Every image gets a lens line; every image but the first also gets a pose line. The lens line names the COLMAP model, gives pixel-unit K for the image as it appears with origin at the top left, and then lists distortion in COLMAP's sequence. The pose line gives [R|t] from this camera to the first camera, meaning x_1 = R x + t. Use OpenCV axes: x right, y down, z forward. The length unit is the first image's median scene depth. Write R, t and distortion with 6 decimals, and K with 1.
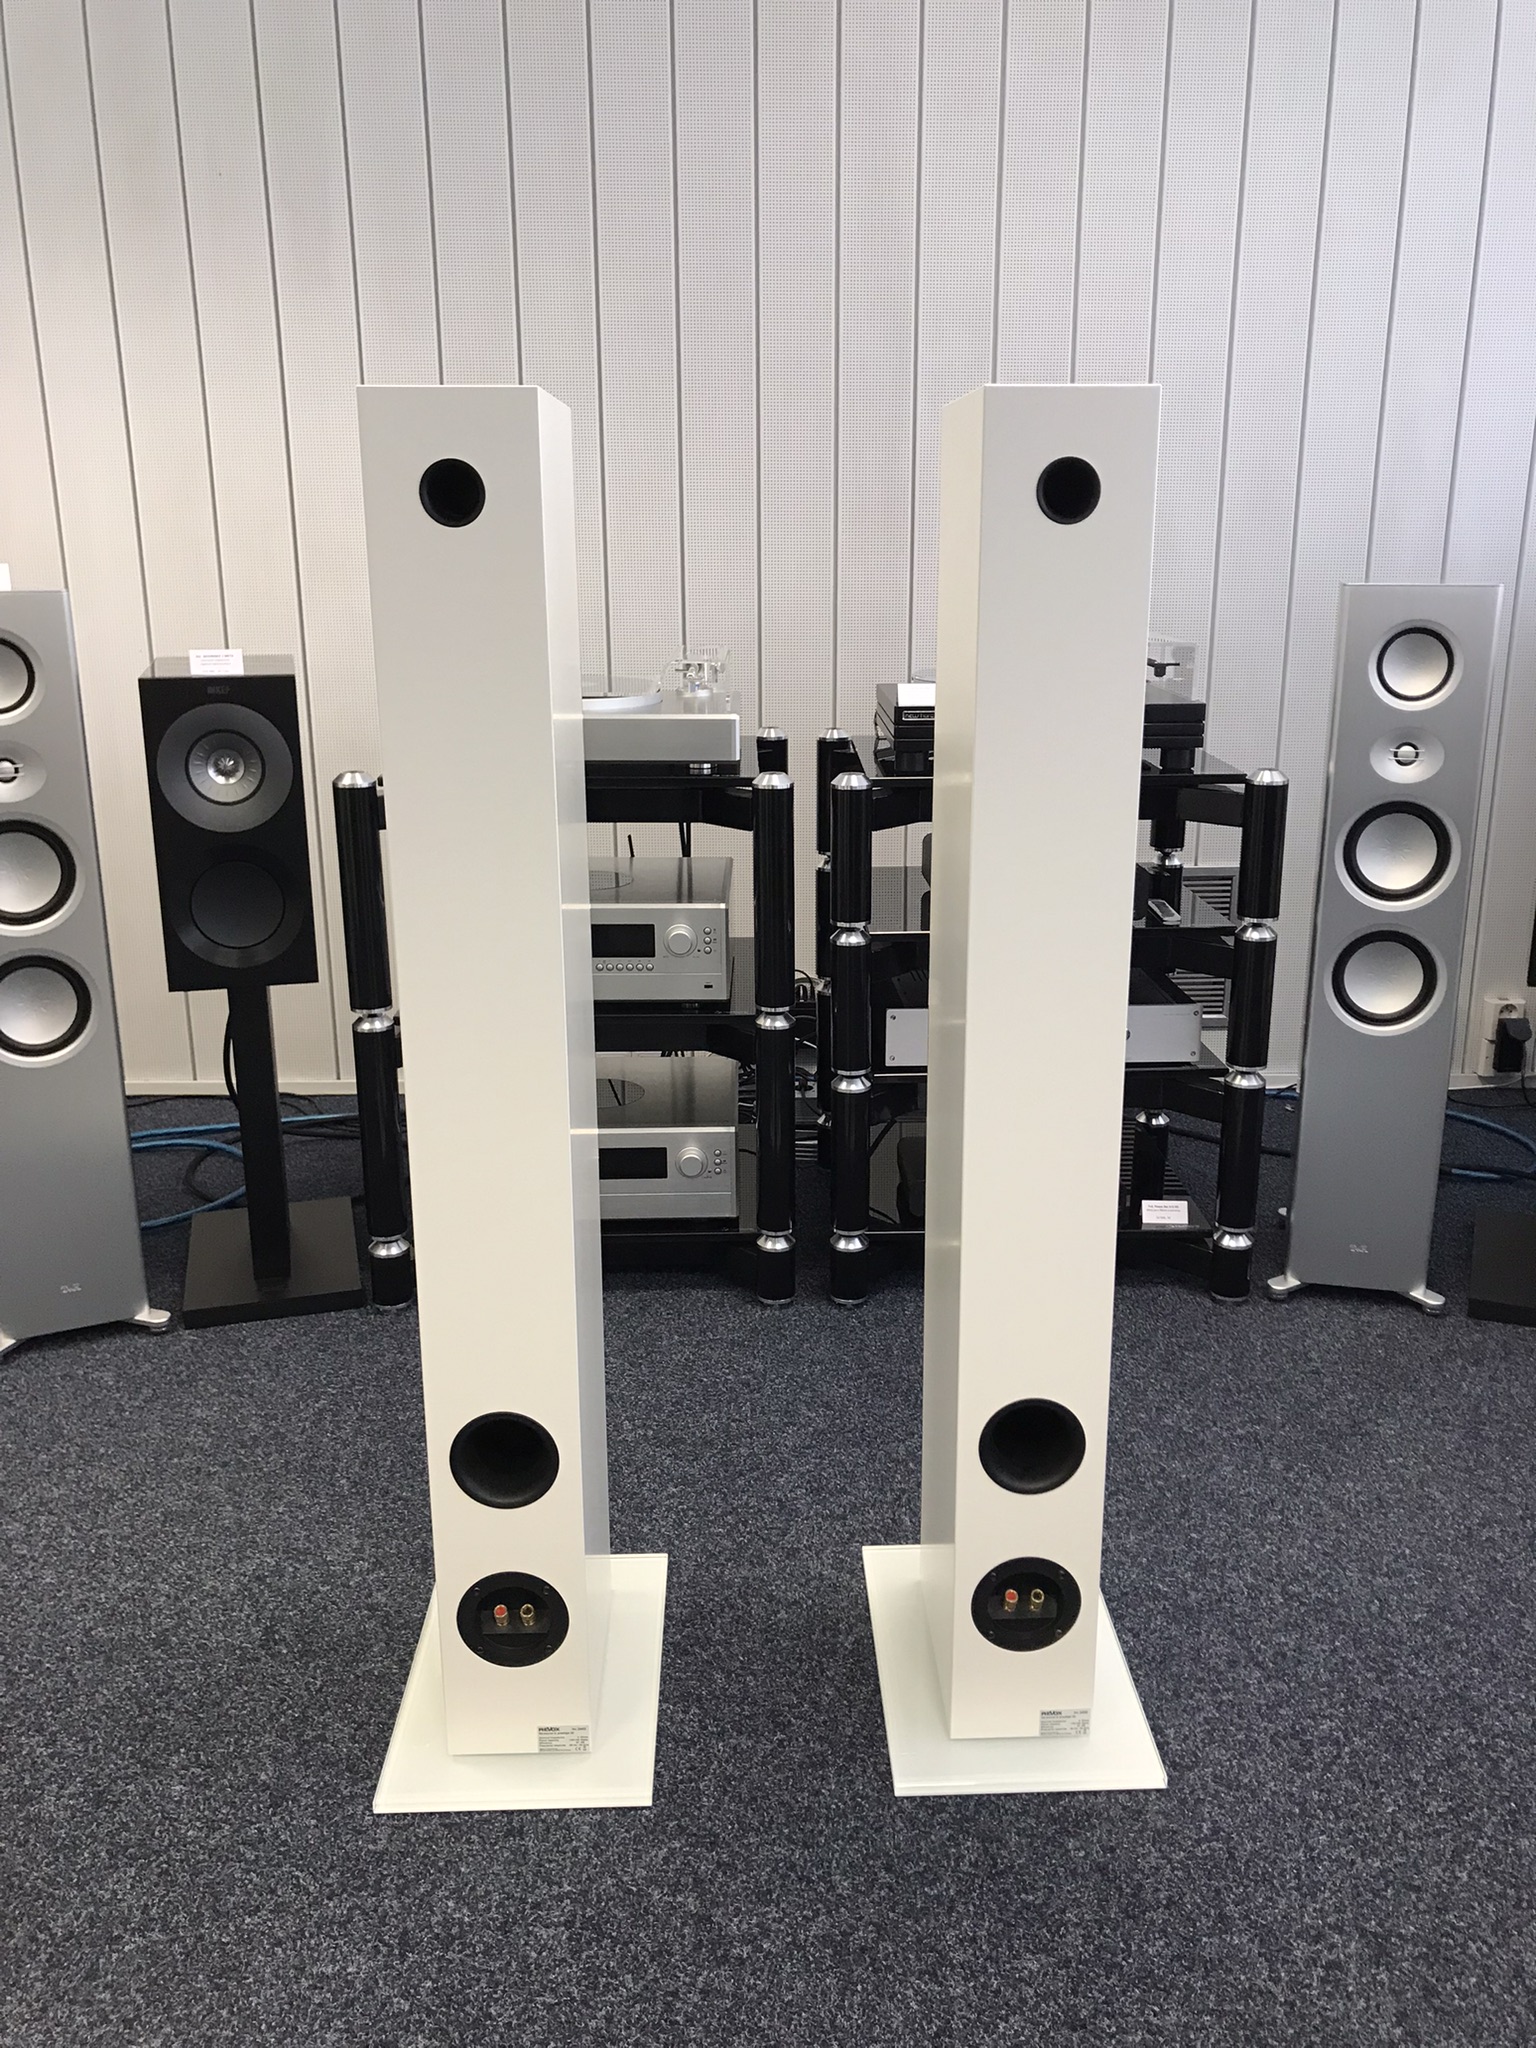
lens RADIAL K [[1672.7, 0, 764.4], [0, 1672.7, 1011.9], [0, 0, 1]] dist [-0.026705, 0.031483]
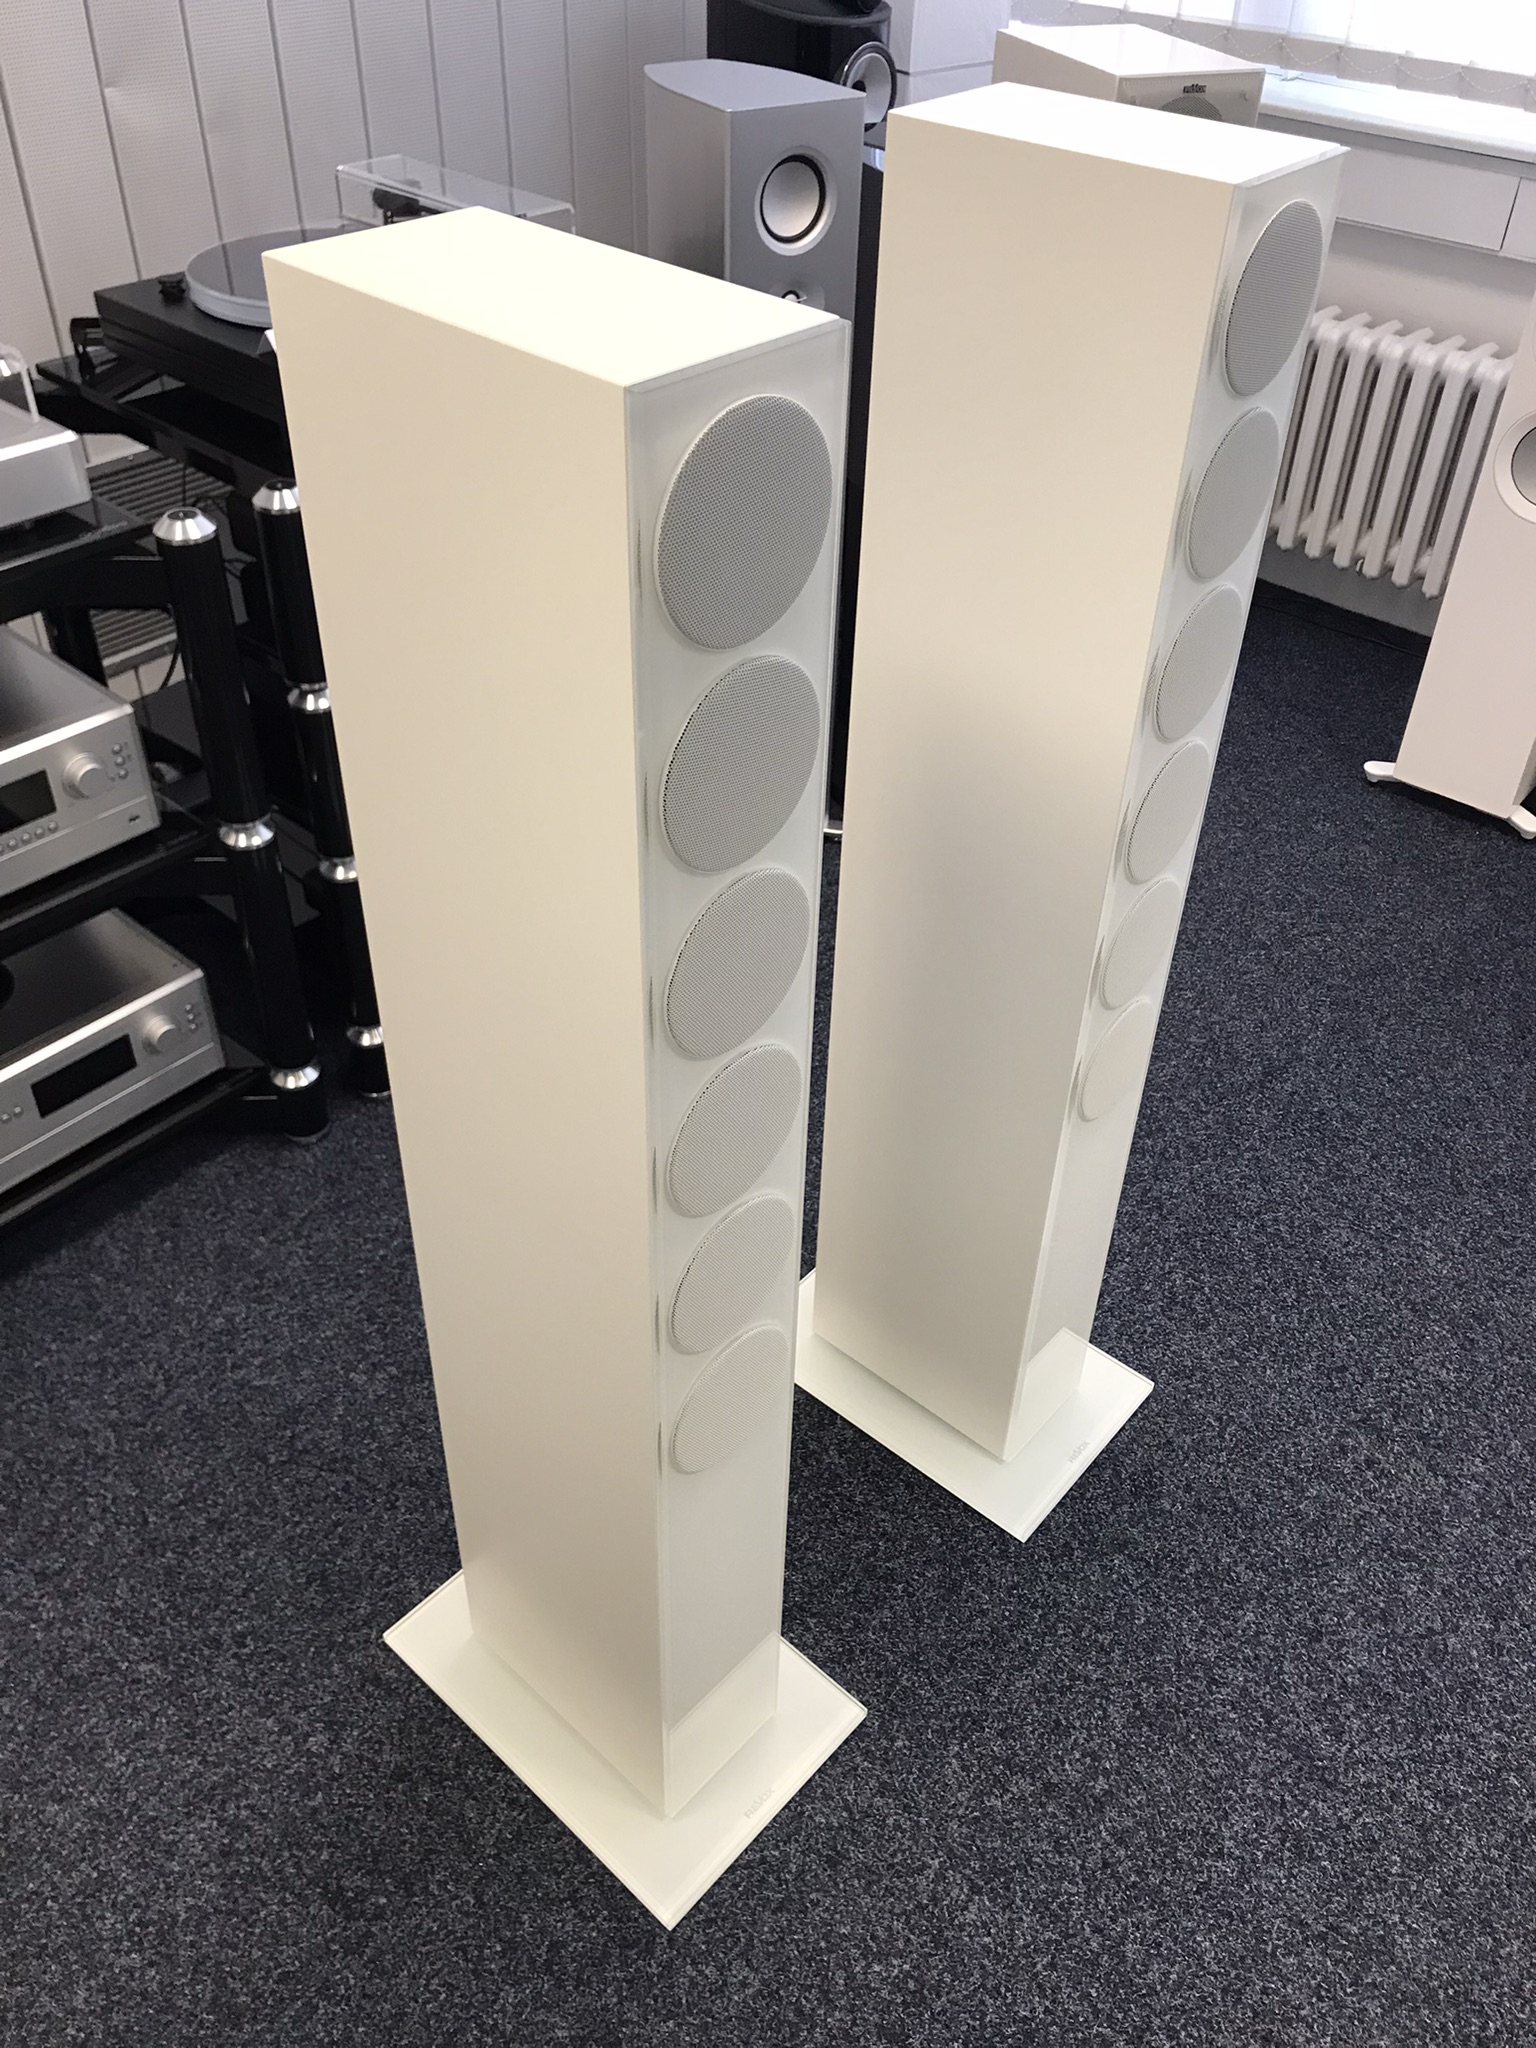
lens RADIAL K [[1672.7, 0, 762.6], [0, 1672.7, 1033.3], [0, 0, 1]] dist [-0.026705, 0.031483]
pose [[0.668337, -0.458073, 0.586084, -0.537322], [0.186937, 0.866041, 0.463710, -0.371669], [-0.719986, -0.200354, 0.664438, 0.518390]]
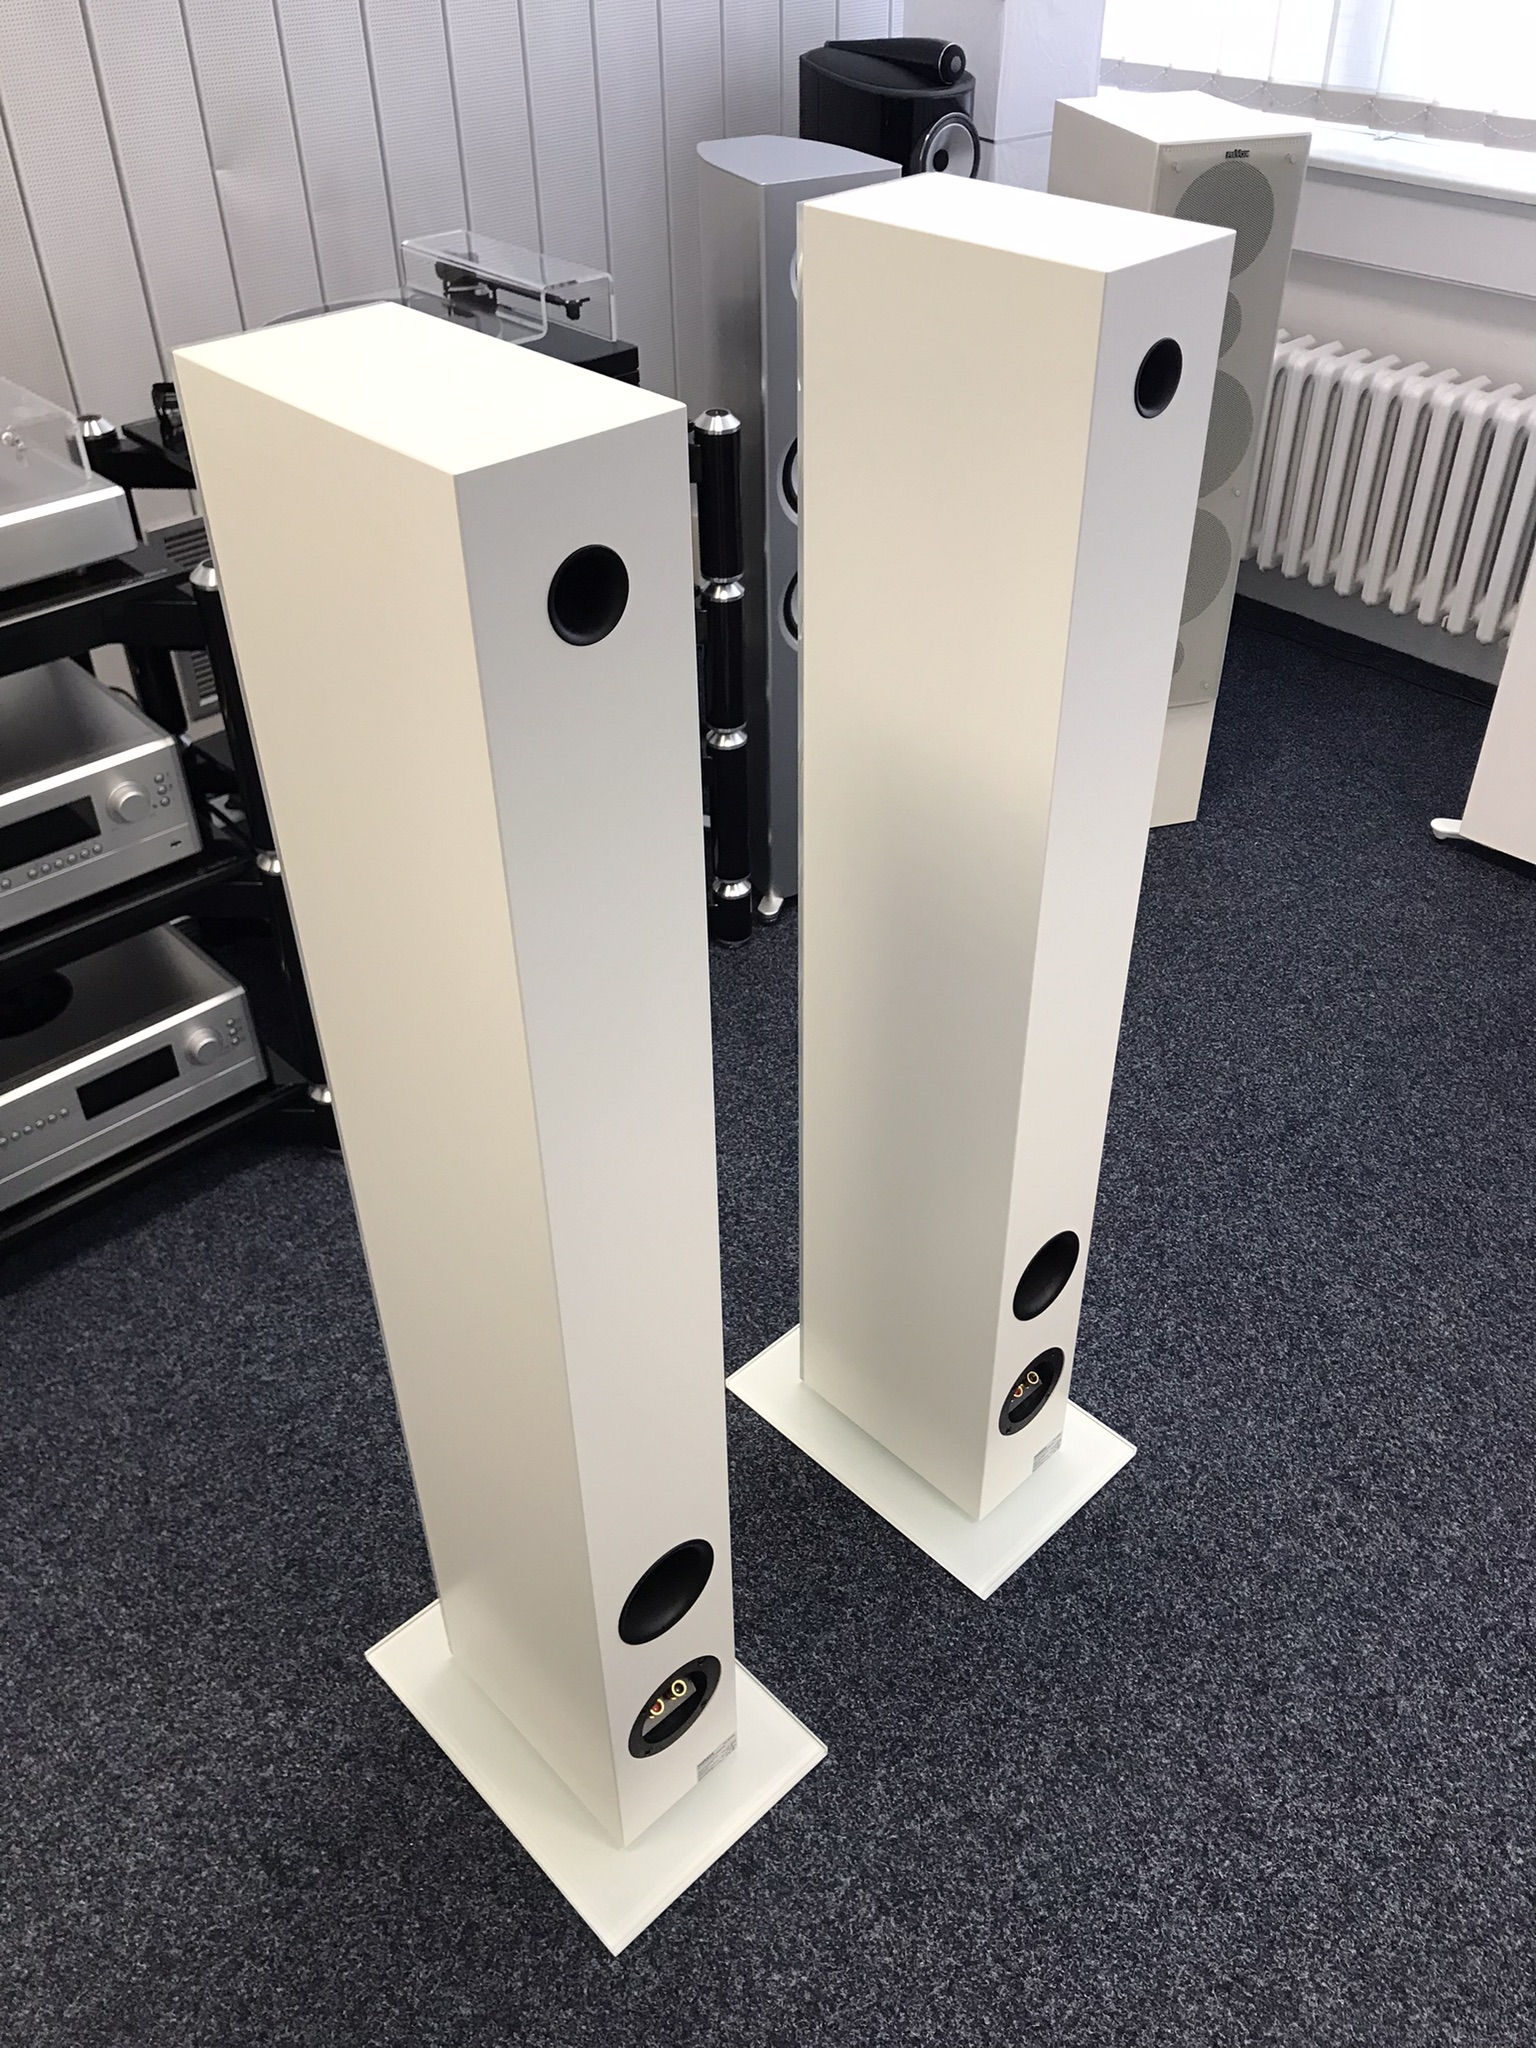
lens RADIAL K [[1672.7, 0, 760.6], [0, 1672.7, 1029.7], [0, 0, 1]] dist [-0.026705, 0.031483]
pose [[0.739145, -0.416040, 0.529693, -0.473209], [0.199182, 0.886266, 0.418163, -0.354490], [-0.643421, -0.203578, 0.737947, 0.399398]]
